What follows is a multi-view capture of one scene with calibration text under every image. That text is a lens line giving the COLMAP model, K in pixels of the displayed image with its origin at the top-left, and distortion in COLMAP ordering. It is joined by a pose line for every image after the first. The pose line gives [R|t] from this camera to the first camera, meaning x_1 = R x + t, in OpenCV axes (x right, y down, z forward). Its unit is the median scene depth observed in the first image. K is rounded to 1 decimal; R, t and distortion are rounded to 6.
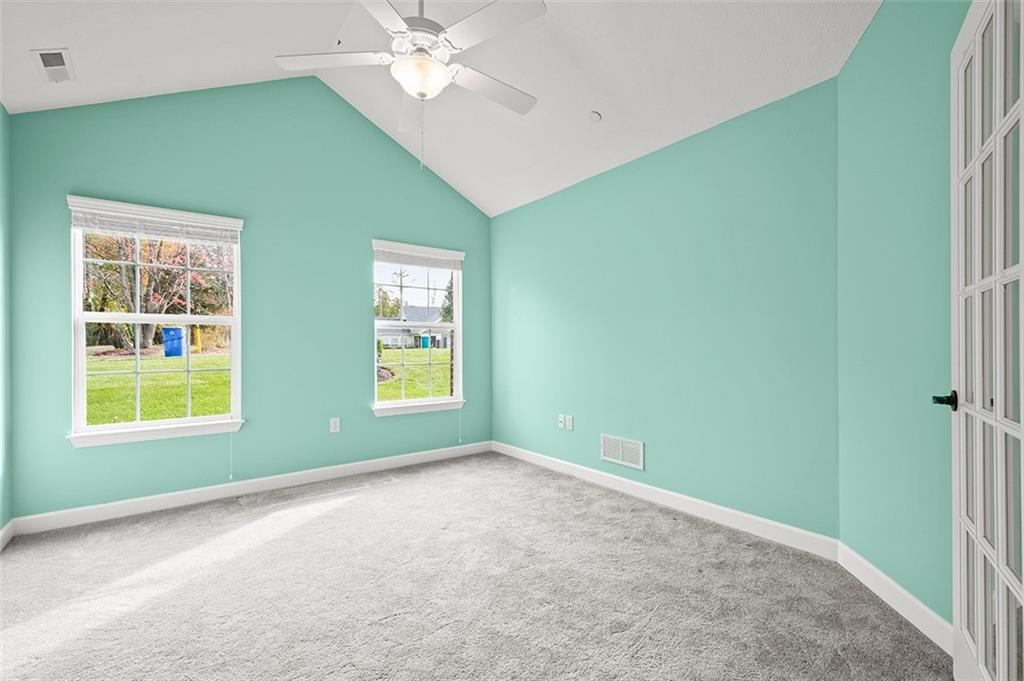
lens RADIAL K [[448.4, 0, 520.0], [0, 448.4, 343.2], [0, 0, 1]] dist [0.025874, -0.009500]
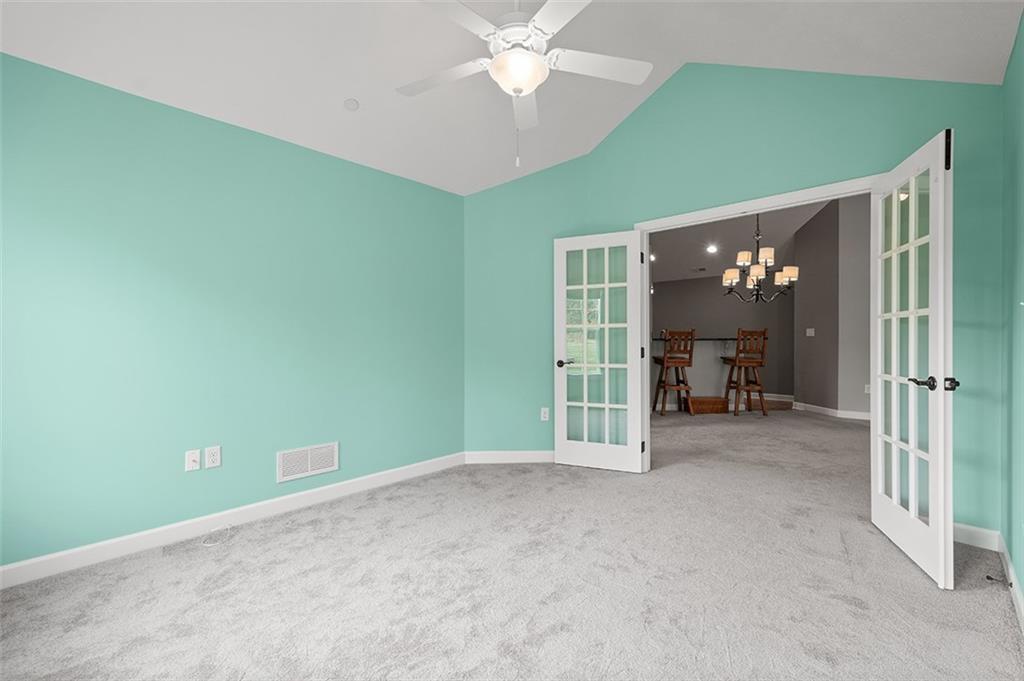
lens RADIAL K [[448.4, 0, 520.0], [0, 448.4, 343.2], [0, 0, 1]] dist [0.025874, -0.009500]
pose [[-0.168791, -0.001278, 0.985651, -0.782542], [-0.002407, 0.999997, 0.000885, -0.000876], [-0.985649, -0.002223, -0.168794, 0.770915]]
